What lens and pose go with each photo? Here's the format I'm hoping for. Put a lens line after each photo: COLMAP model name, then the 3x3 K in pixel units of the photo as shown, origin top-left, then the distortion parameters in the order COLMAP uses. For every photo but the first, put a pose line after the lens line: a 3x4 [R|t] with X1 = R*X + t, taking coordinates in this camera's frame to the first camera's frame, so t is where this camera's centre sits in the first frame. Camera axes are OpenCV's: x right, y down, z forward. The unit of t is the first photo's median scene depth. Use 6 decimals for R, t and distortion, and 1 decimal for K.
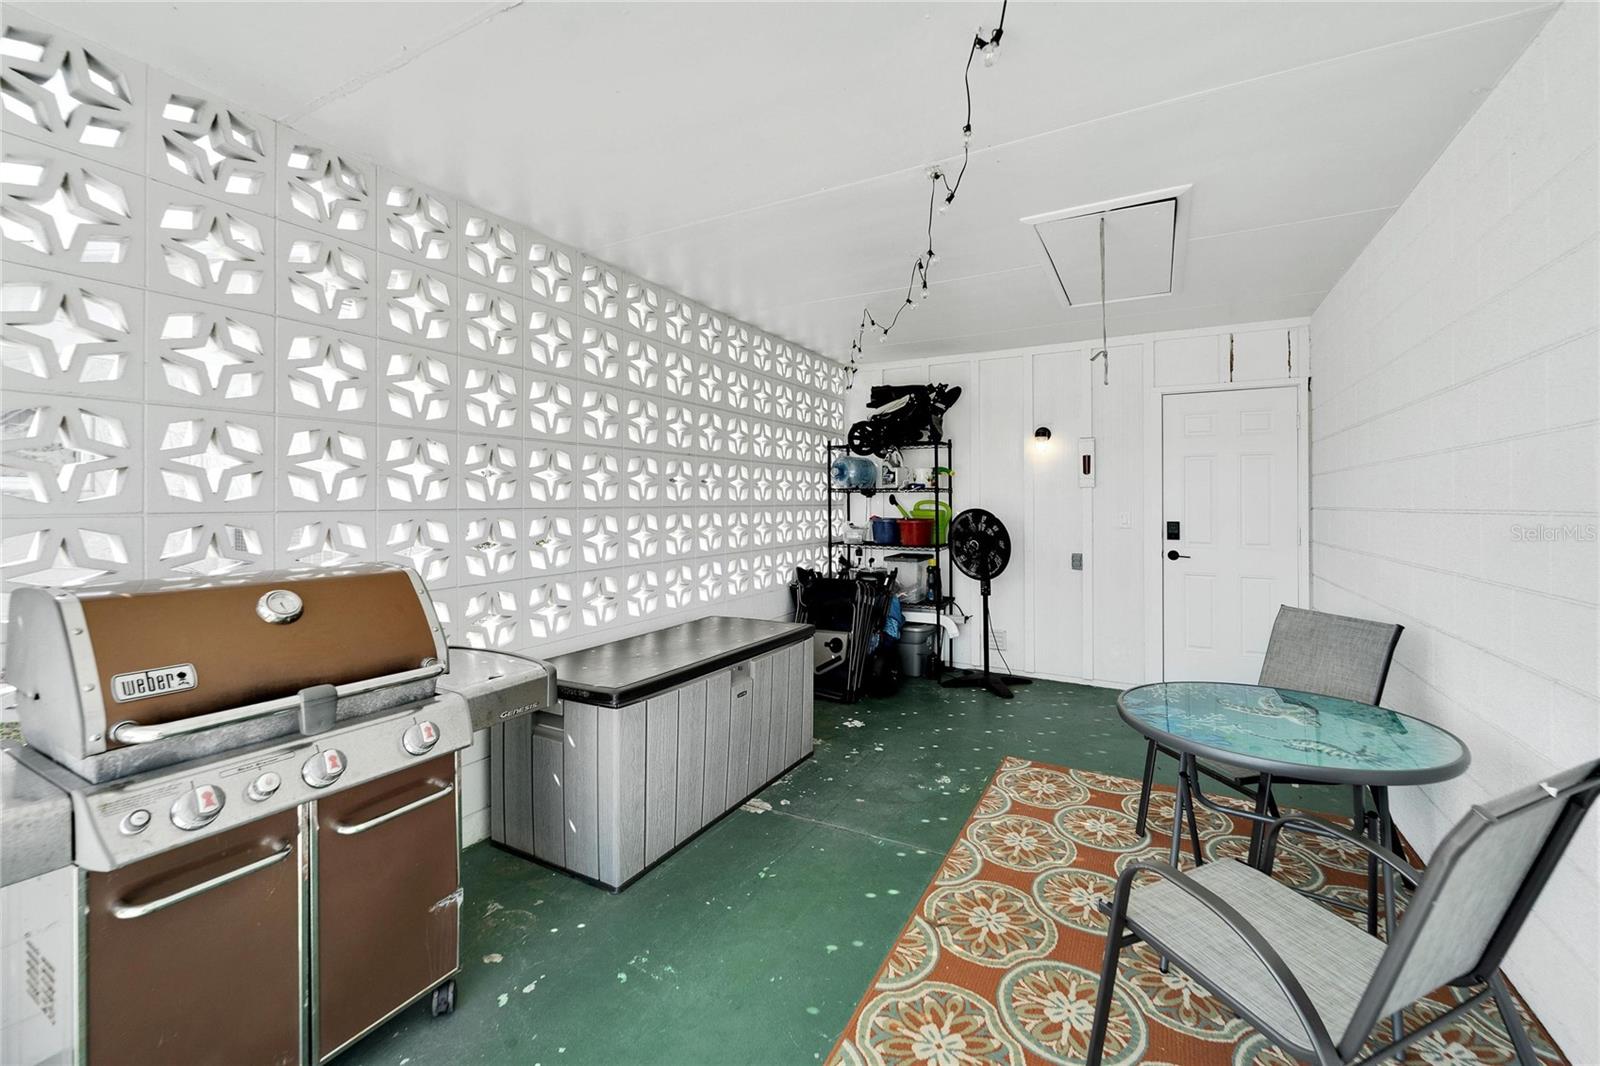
lens RADIAL K [[648.1, 0, 795.0], [0, 648.1, 530.0], [0, 0, 1]] dist [0.000672, -0.000050]
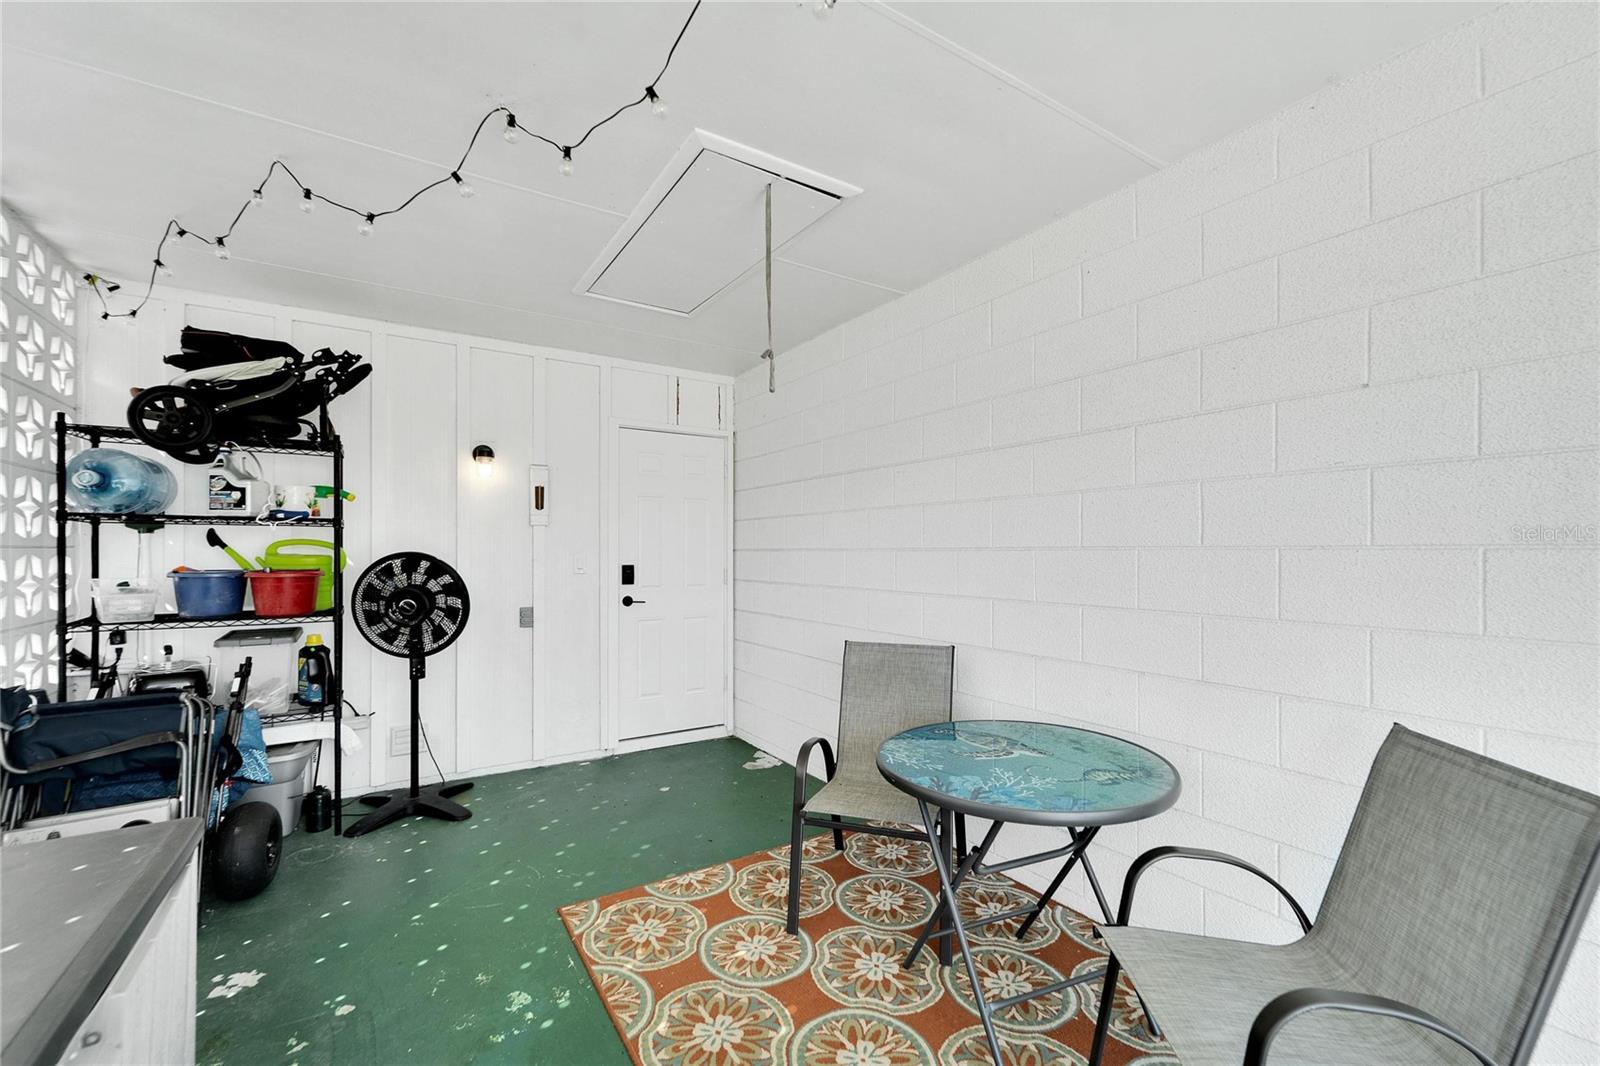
lens RADIAL K [[656.7, 0, 798.0], [0, 656.7, 556.8], [0, 0, 1]] dist [-0.001448, -0.000483]
pose [[0.486586, -0.010550, 0.873569, -0.111090], [0.037388, 0.999262, -0.008757, -0.006573], [-0.872832, 0.036922, 0.486621, 0.302157]]
